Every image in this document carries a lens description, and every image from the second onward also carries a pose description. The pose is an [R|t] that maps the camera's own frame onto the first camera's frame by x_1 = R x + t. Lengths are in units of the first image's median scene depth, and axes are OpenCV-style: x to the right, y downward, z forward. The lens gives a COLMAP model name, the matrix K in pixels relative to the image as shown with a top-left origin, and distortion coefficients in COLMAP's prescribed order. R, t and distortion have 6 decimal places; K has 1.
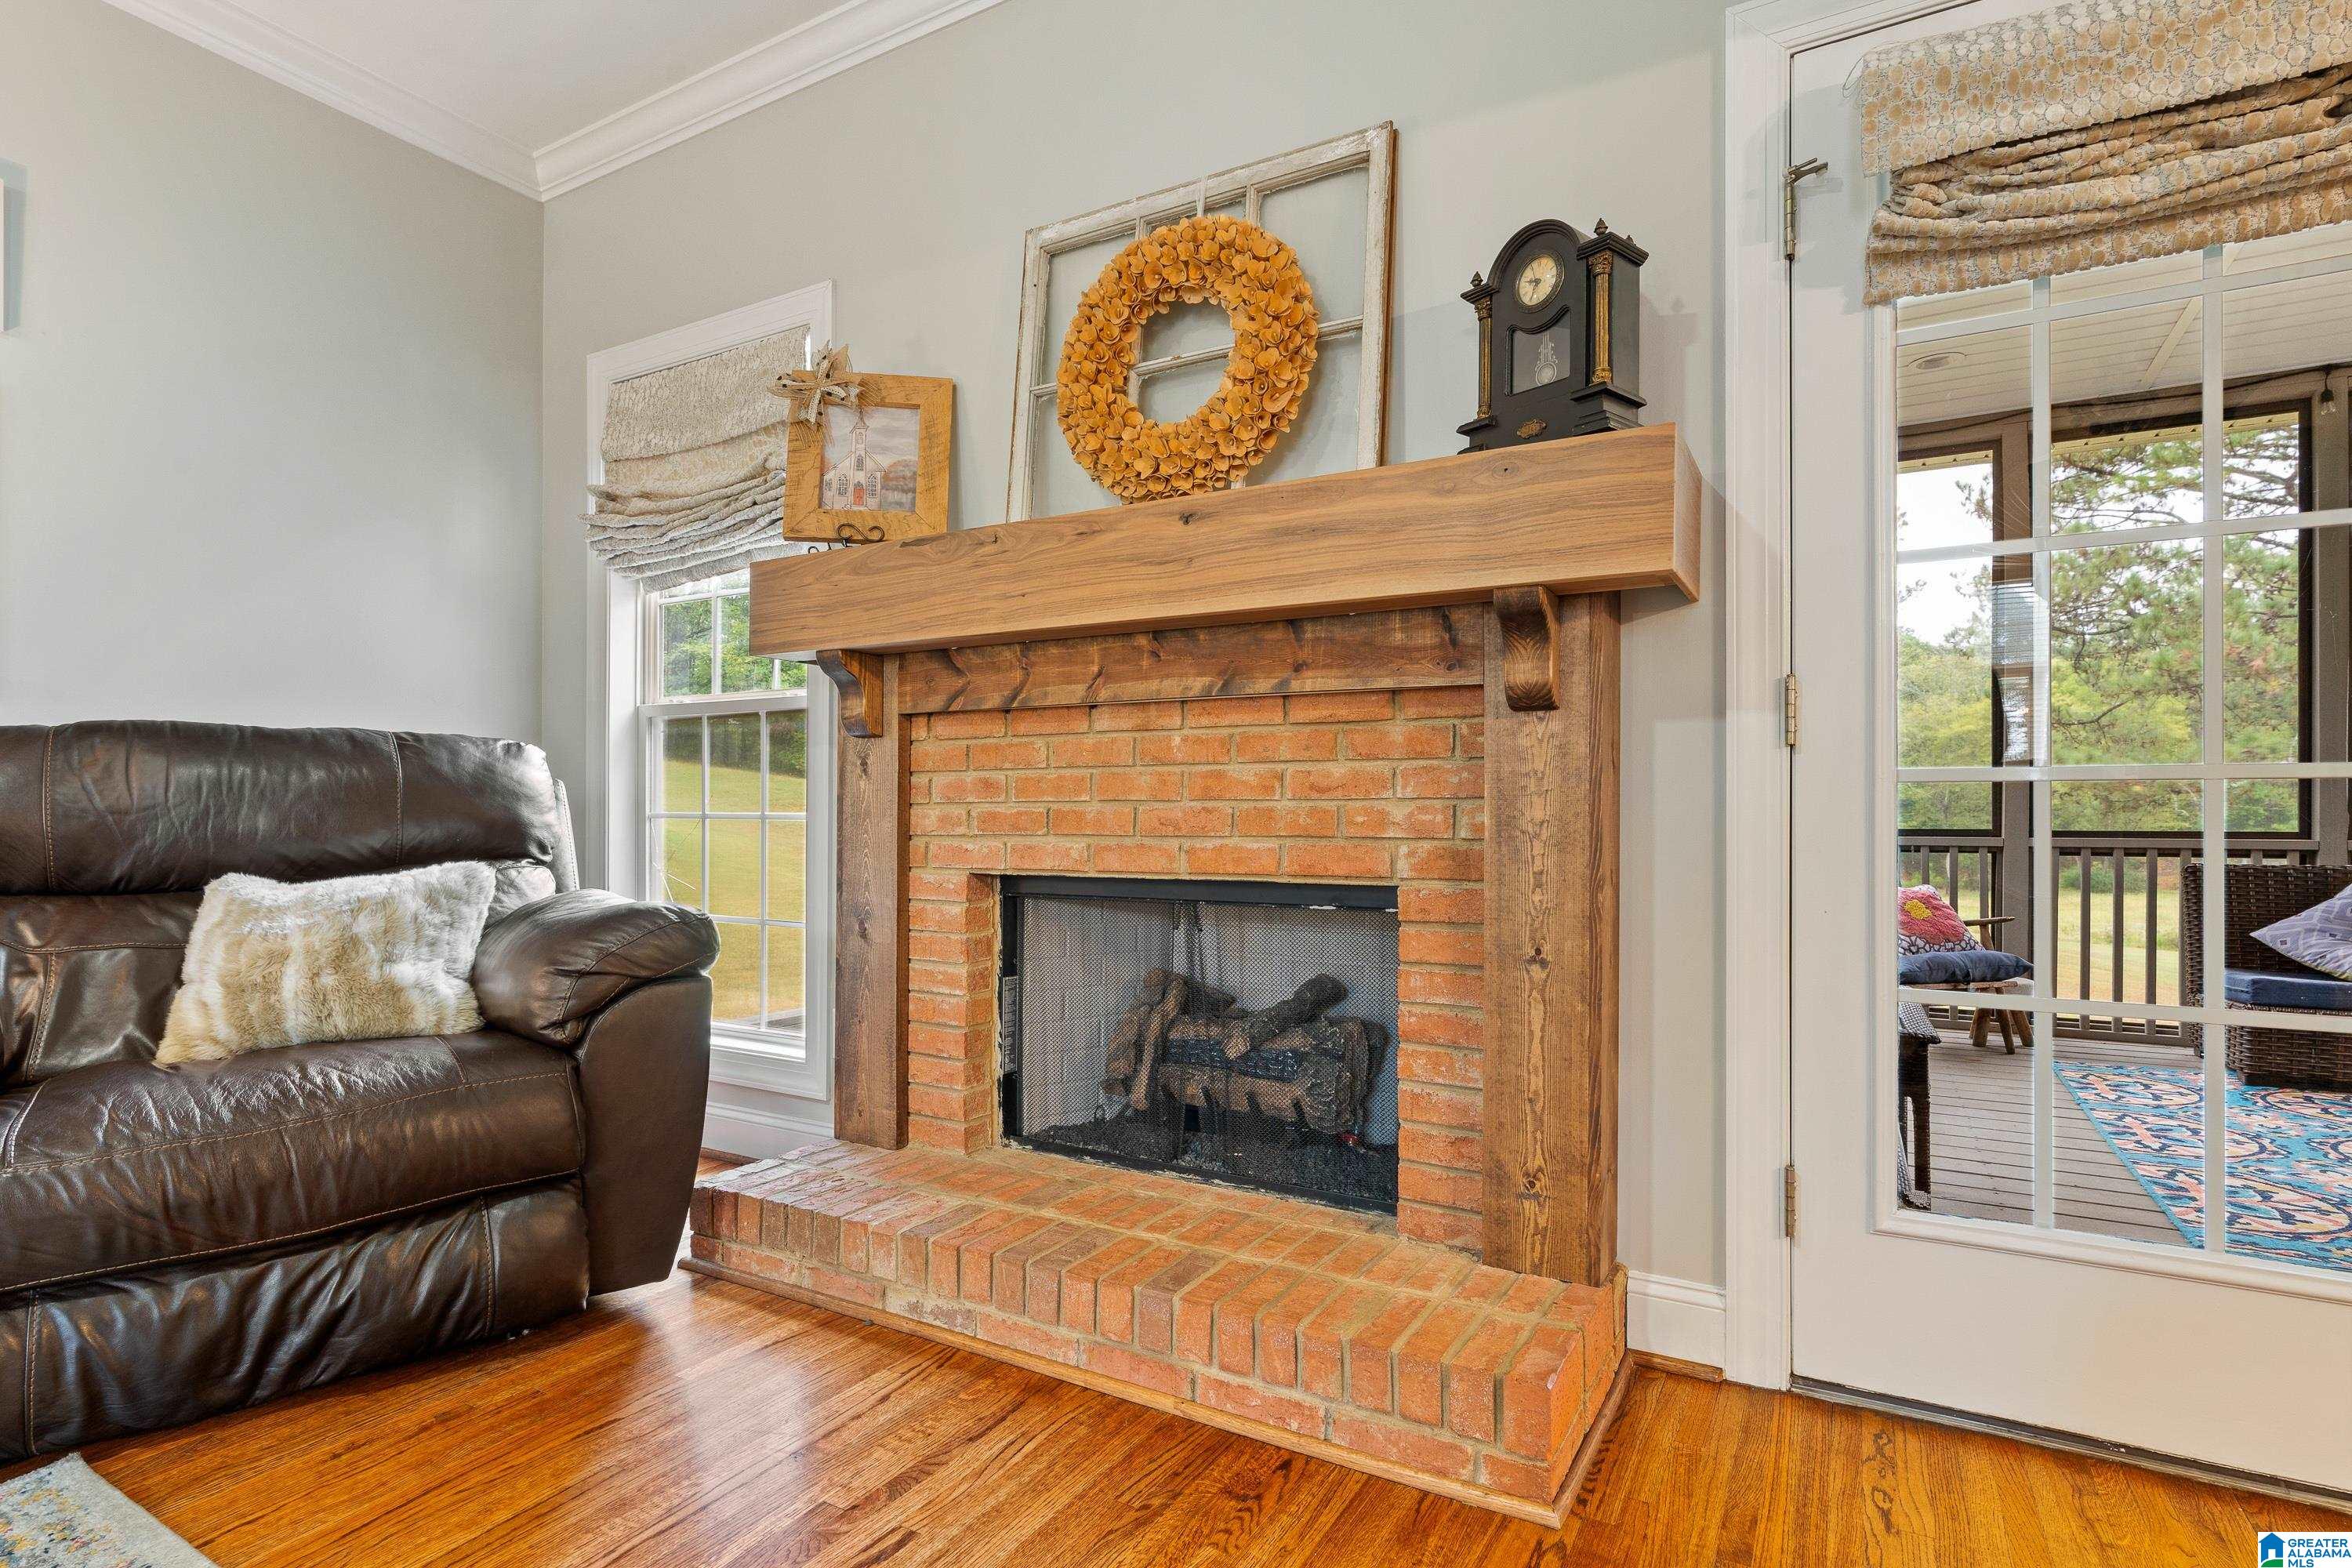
lens RADIAL K [[1177.0, 0, 1185.4], [0, 1177.0, 821.3], [0, 0, 1]] dist [-0.011337, 0.003520]
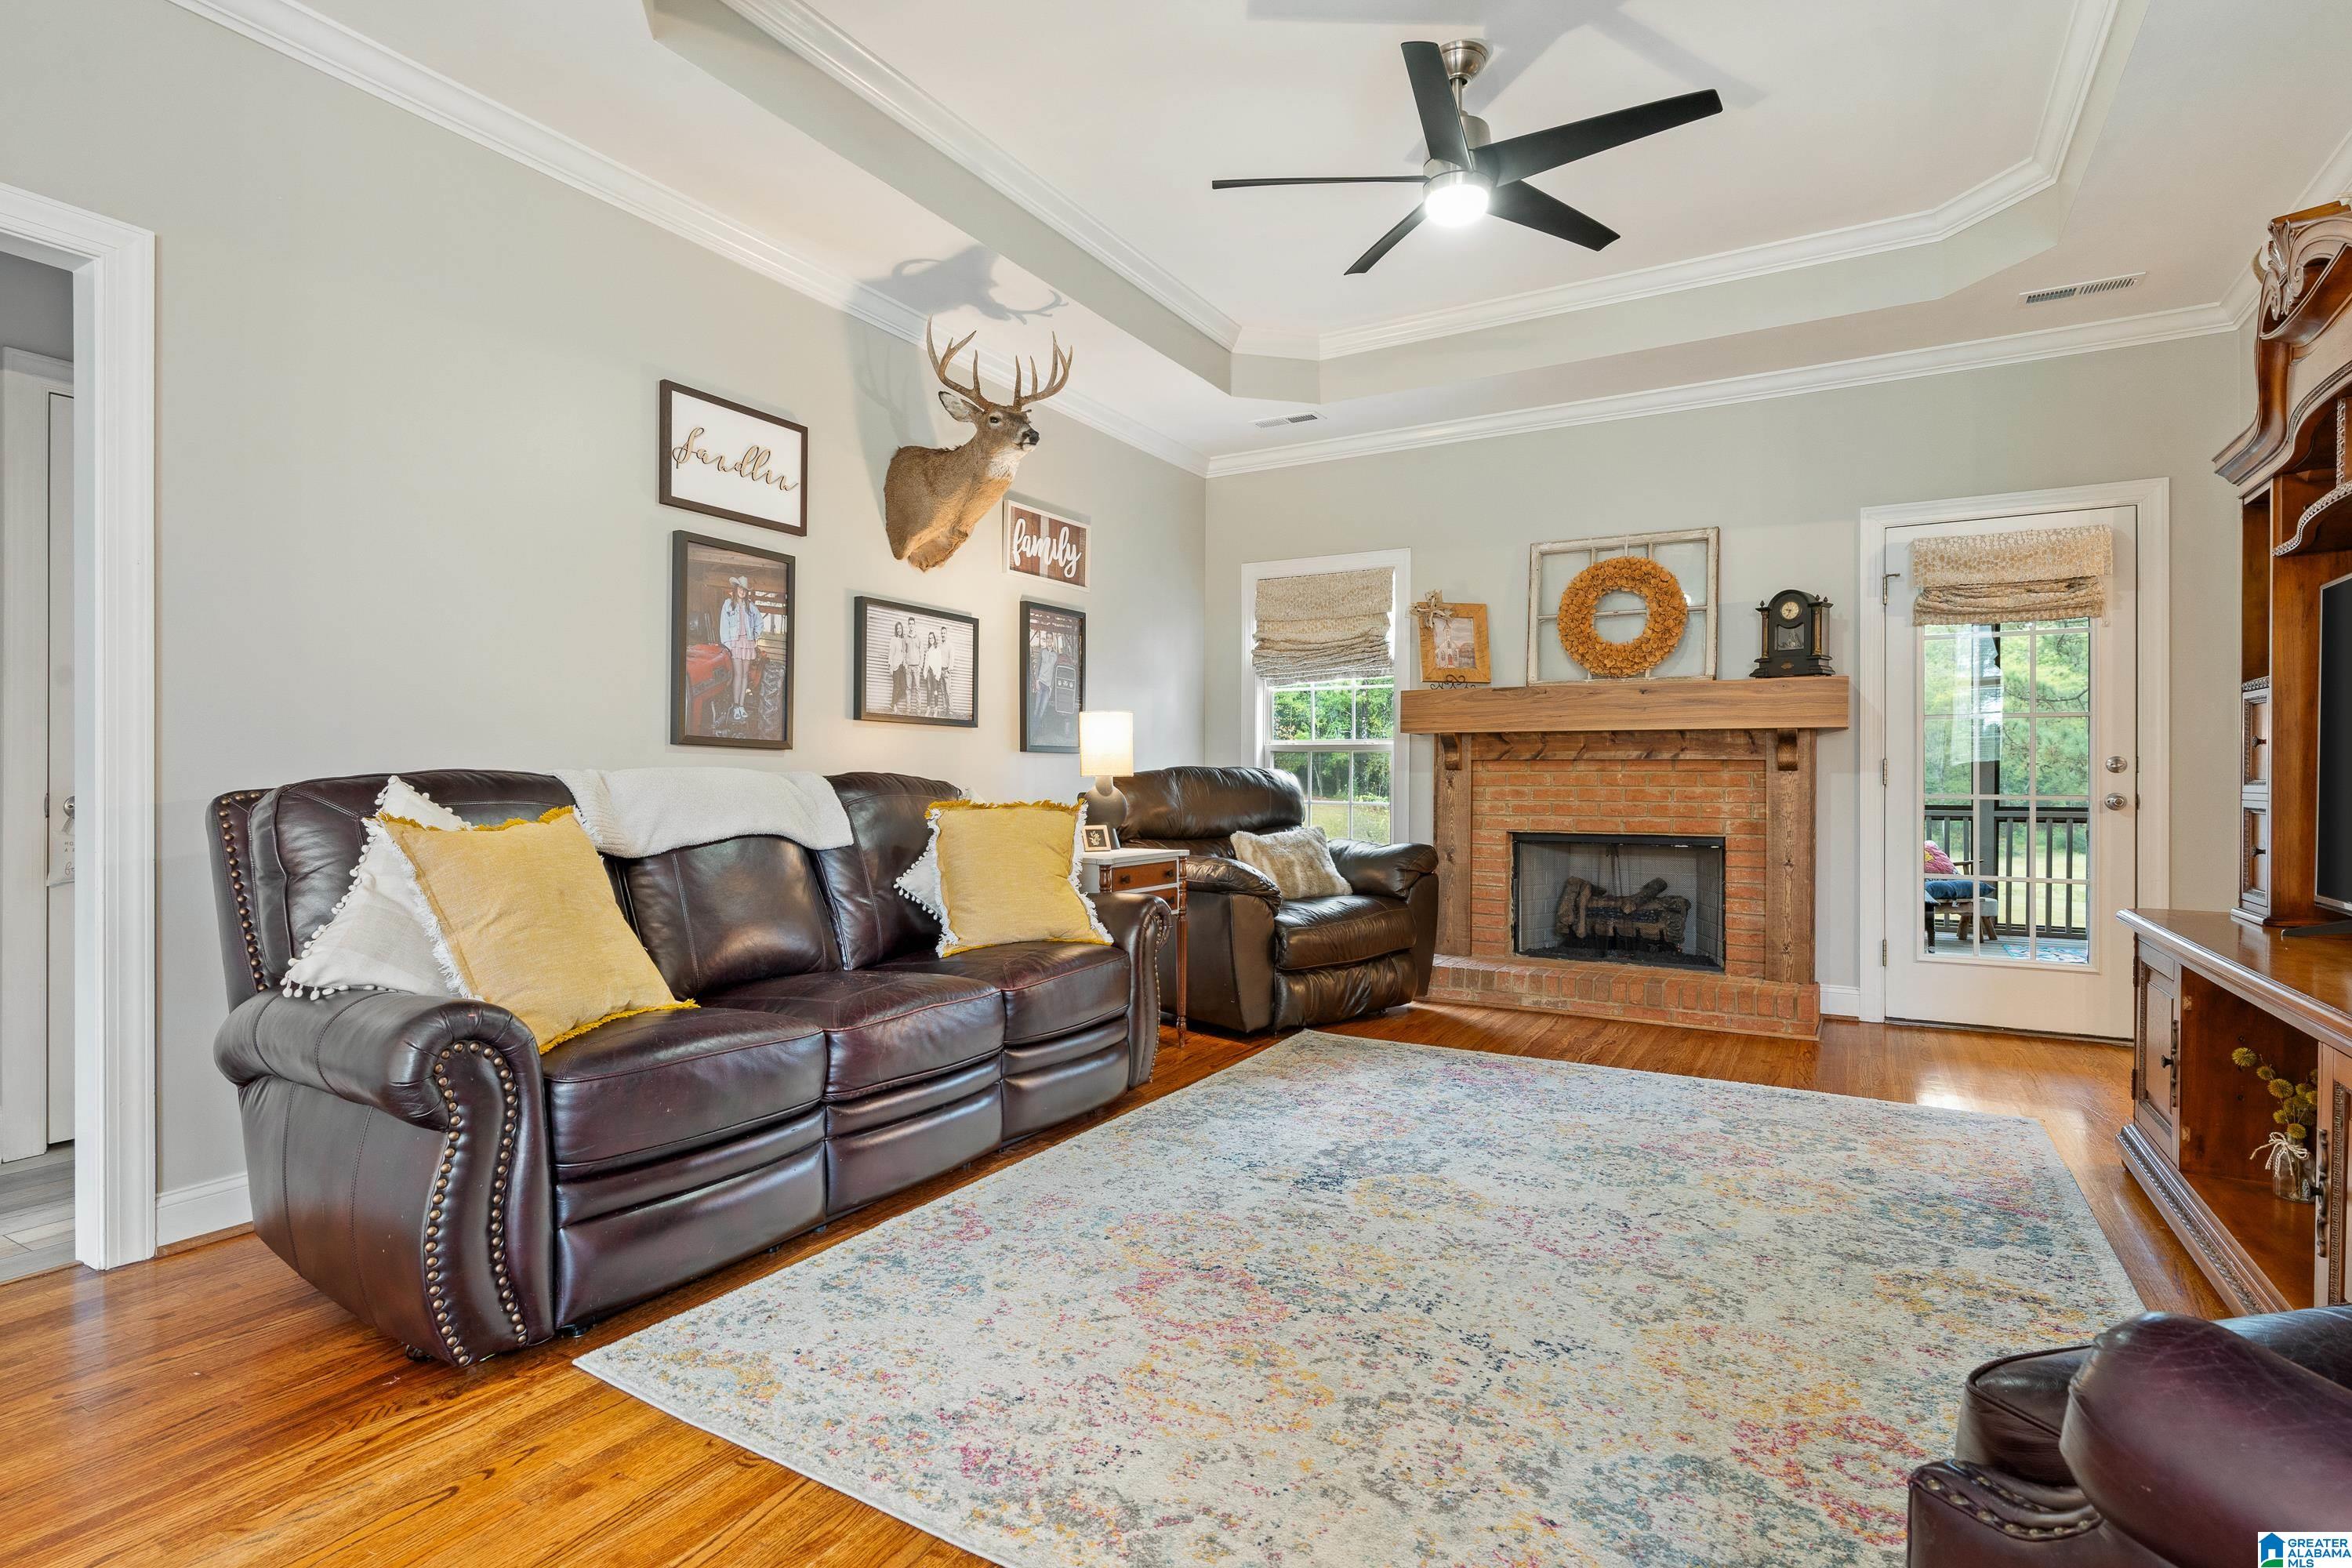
lens RADIAL K [[1177.0, 0, 1175.2], [0, 1177.0, 783.0], [0, 0, 1]] dist [-0.011337, 0.003520]
pose [[0.999992, 0.001451, -0.003844, -0.977528], [-0.001445, 0.999998, 0.001603, -0.061890], [0.003846, -0.001597, 0.999991, -1.507231]]
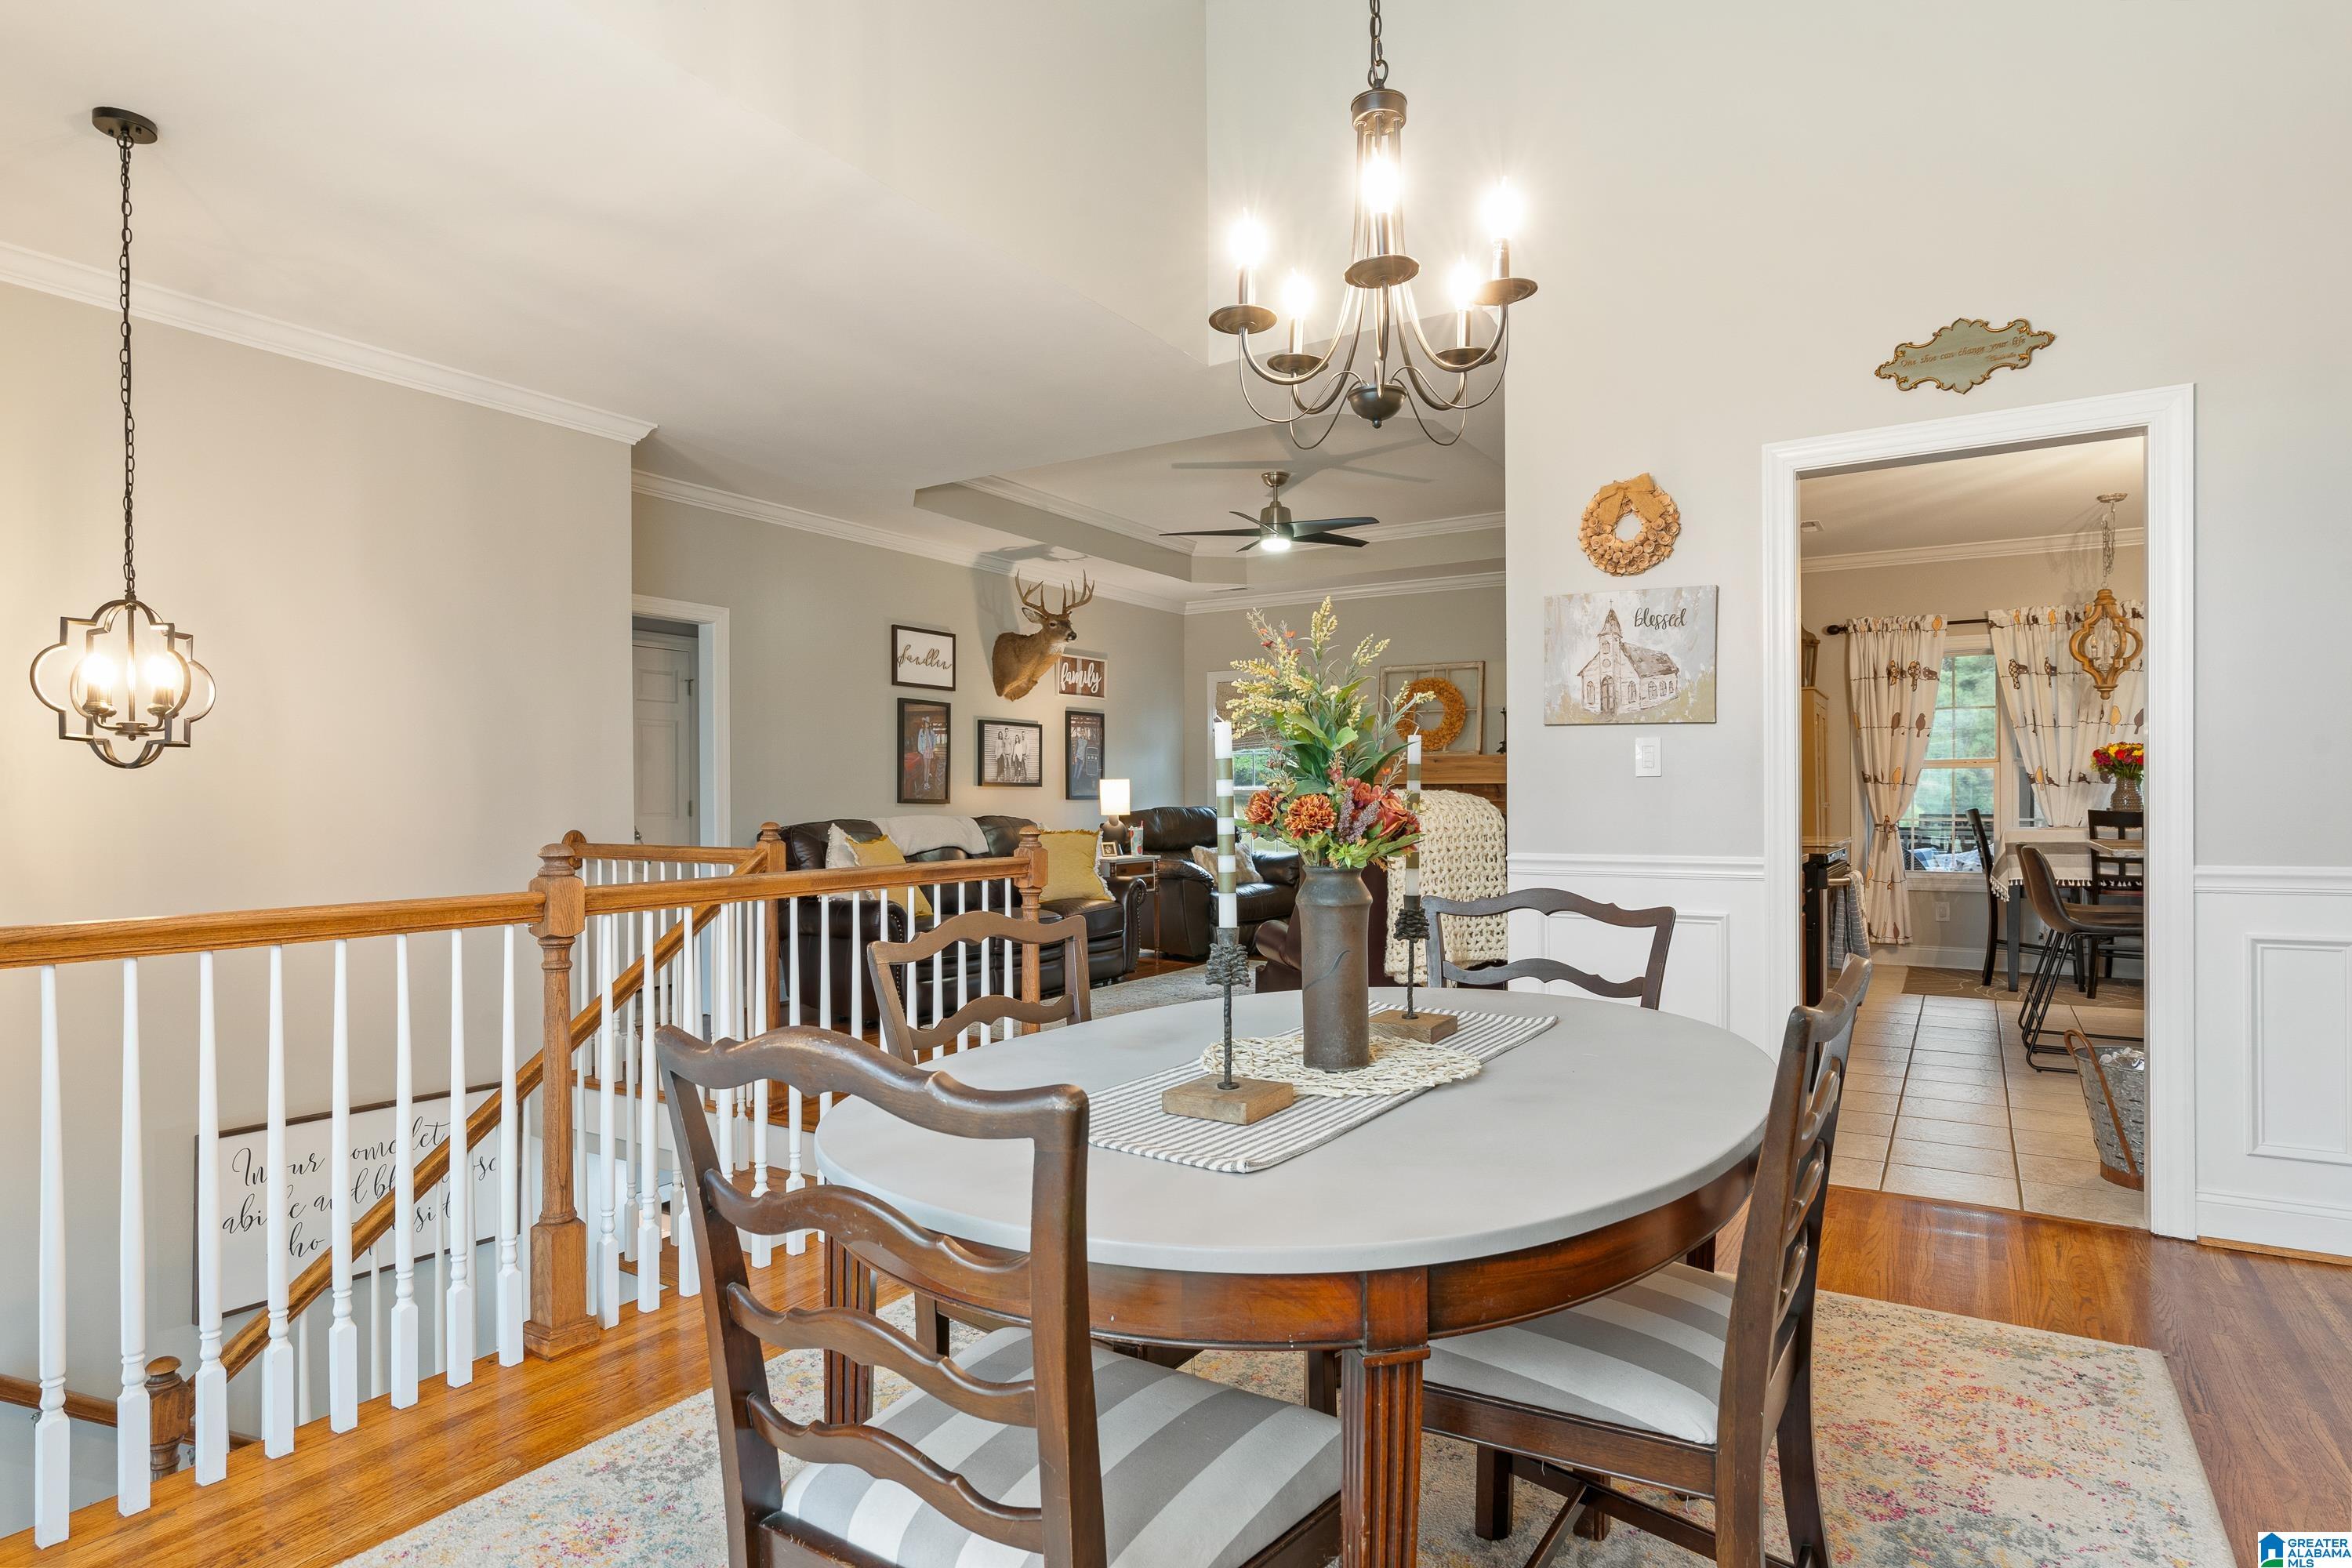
lens RADIAL K [[1278.4, 0, 1176.0], [0, 1278.4, 796.2], [0, 0, 1]] dist [-0.002412, -0.000428]
pose [[0.999325, -0.004789, -0.036411, -0.752774], [0.004720, 0.999987, -0.001978, -0.123652], [0.036420, 0.001805, 0.999335, -3.589582]]
